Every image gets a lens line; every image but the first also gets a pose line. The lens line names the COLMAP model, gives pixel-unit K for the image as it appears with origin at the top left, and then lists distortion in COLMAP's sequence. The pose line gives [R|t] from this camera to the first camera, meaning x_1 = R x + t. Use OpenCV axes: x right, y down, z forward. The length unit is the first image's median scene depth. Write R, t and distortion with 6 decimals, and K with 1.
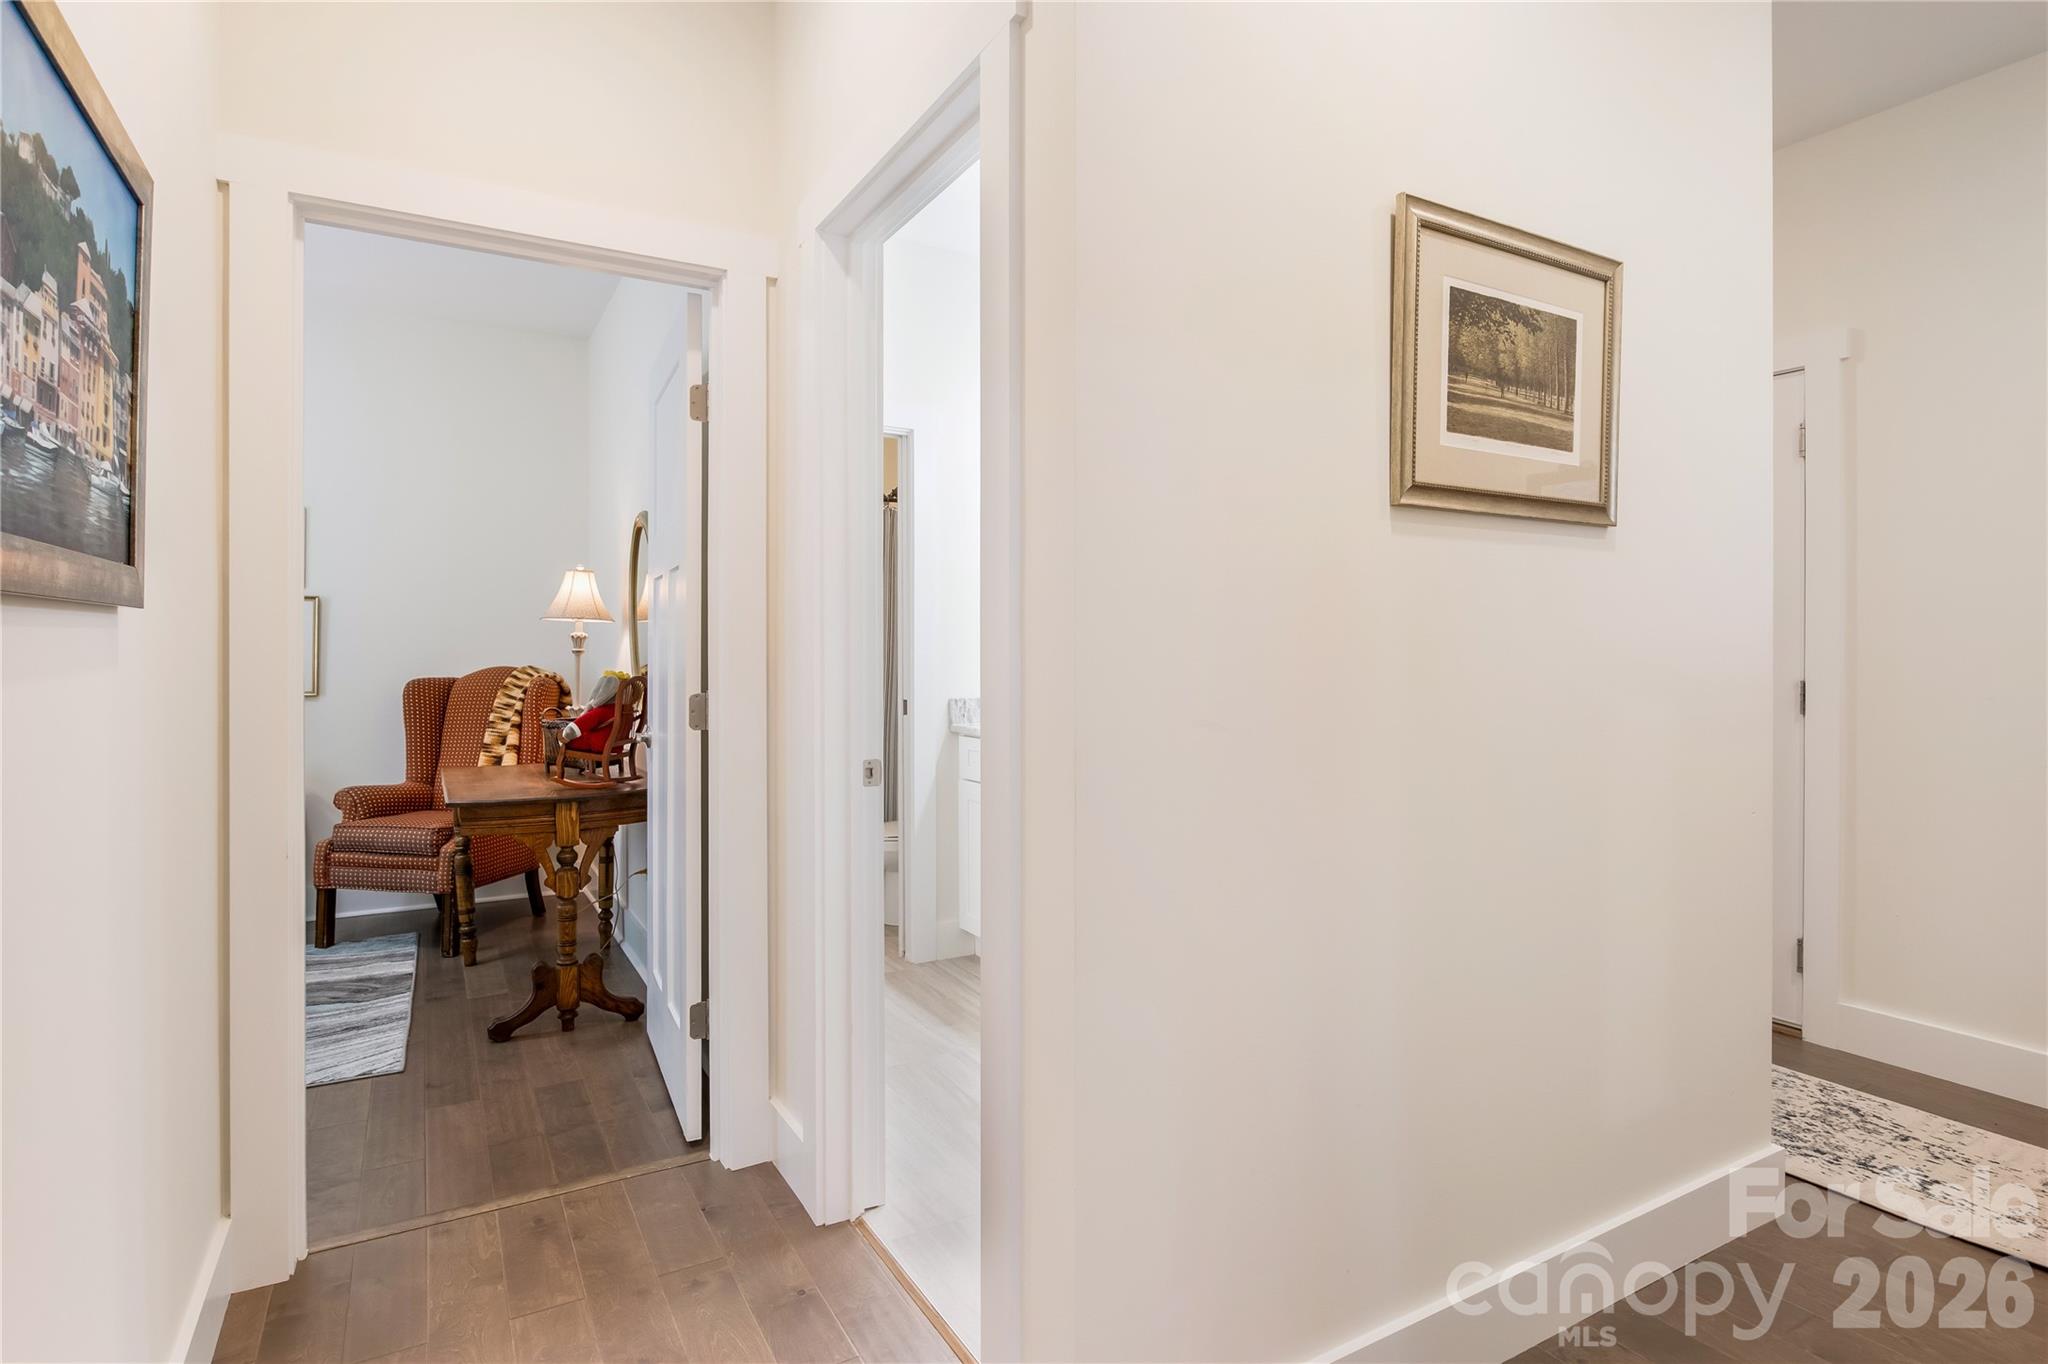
lens RADIAL K [[1027.9, 0, 1025.0], [0, 1027.9, 667.1], [0, 0, 1]] dist [-0.003996, -0.001296]
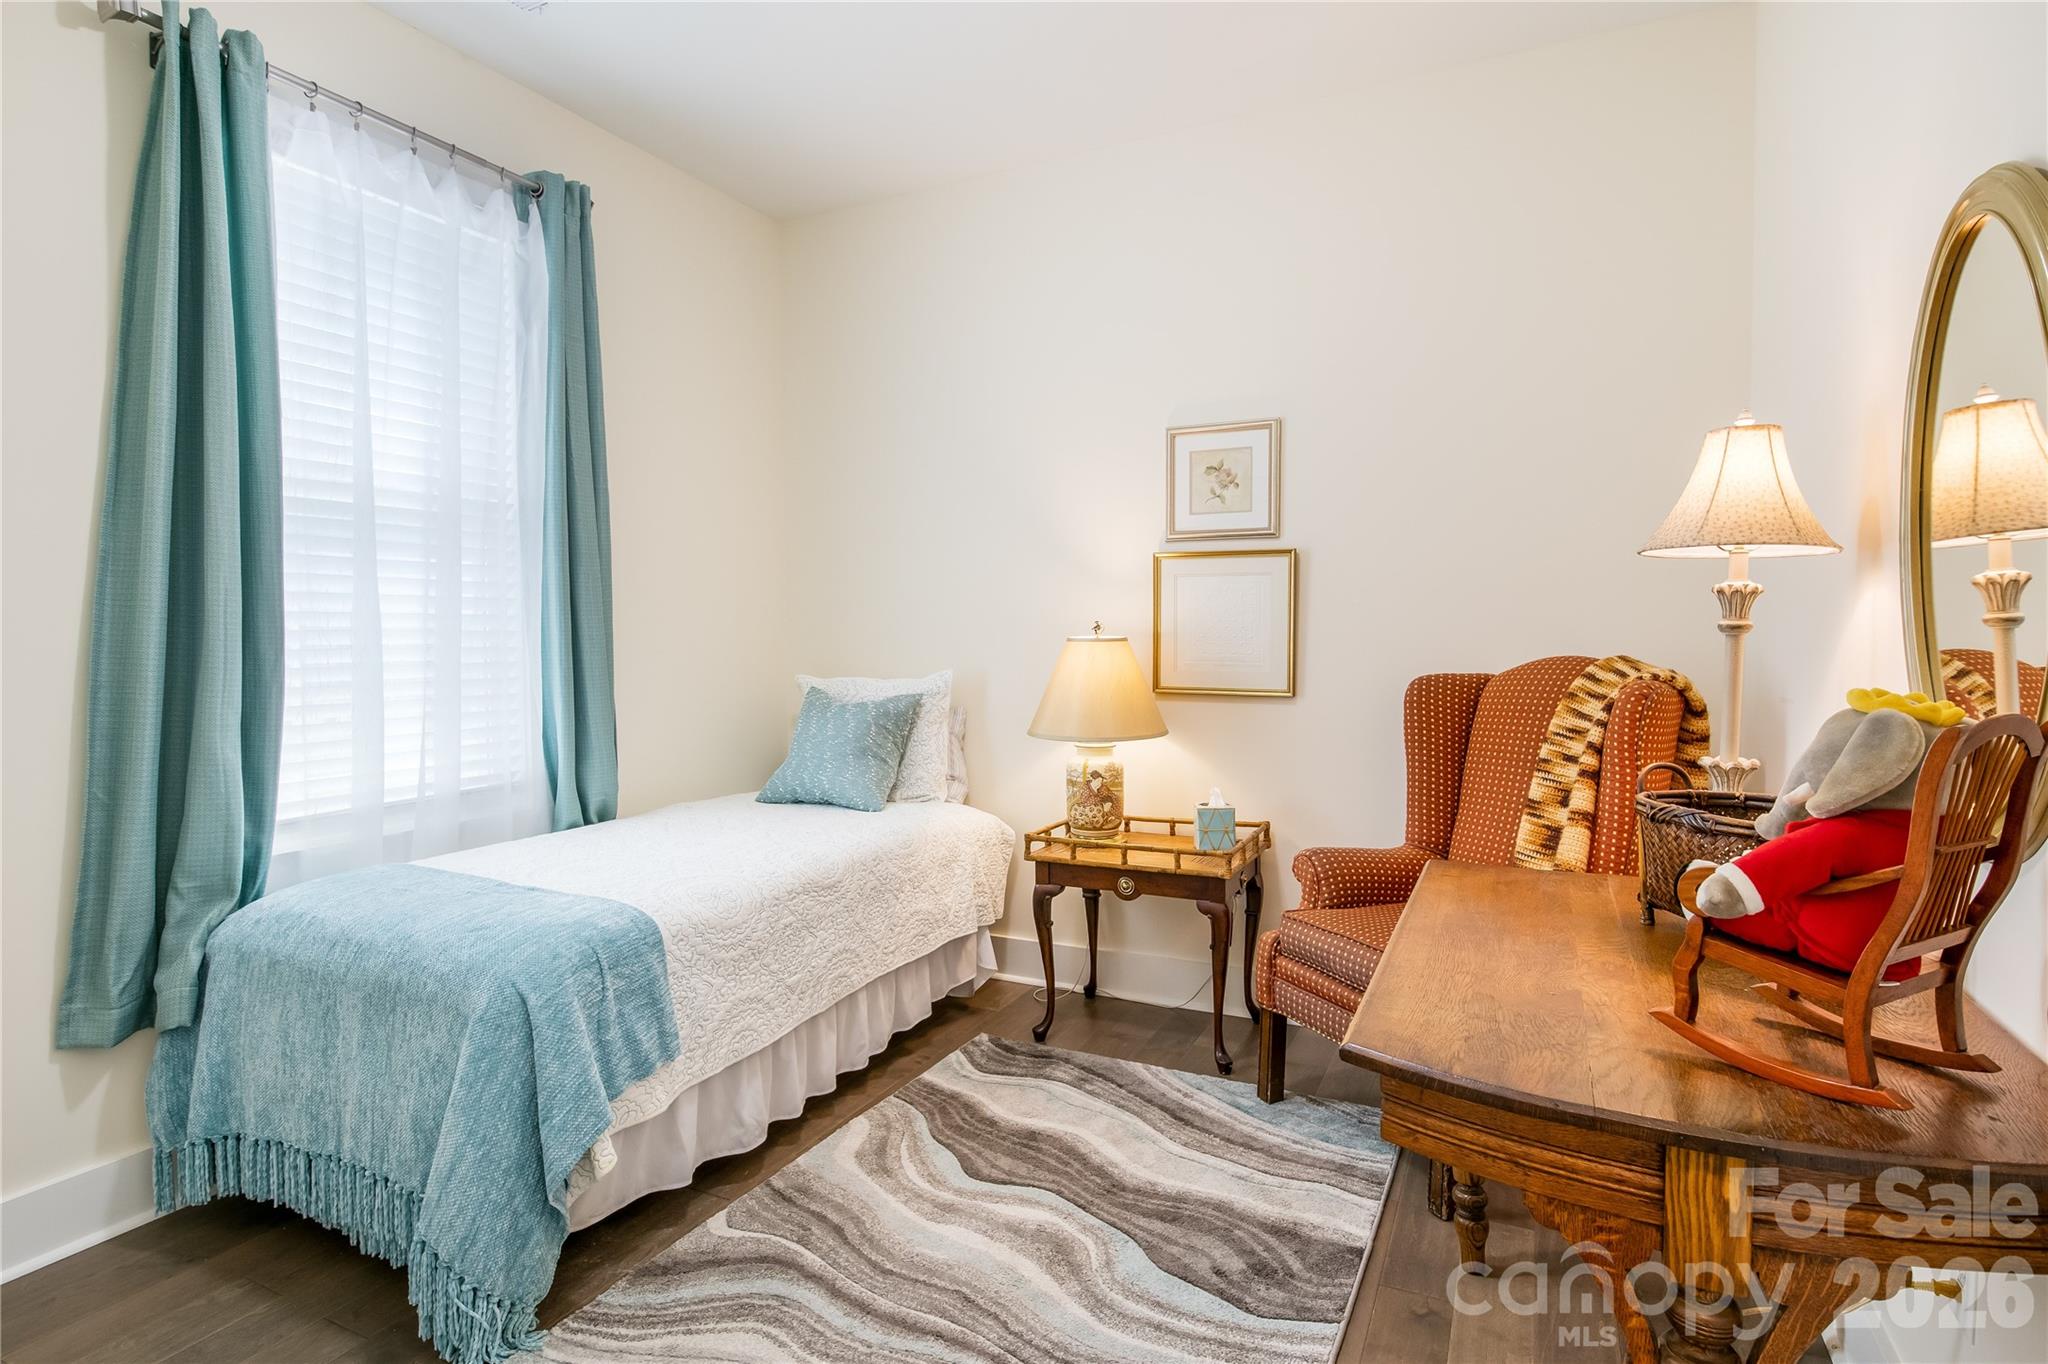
lens RADIAL K [[1027.9, 0, 1019.2], [0, 1027.9, 667.9], [0, 0, 1]] dist [-0.003996, -0.001296]
pose [[0.542943, 0.023901, -0.839429, -0.221962], [-0.004852, 0.999667, 0.025325, -0.006954], [0.839755, -0.009677, 0.542879, 0.484484]]
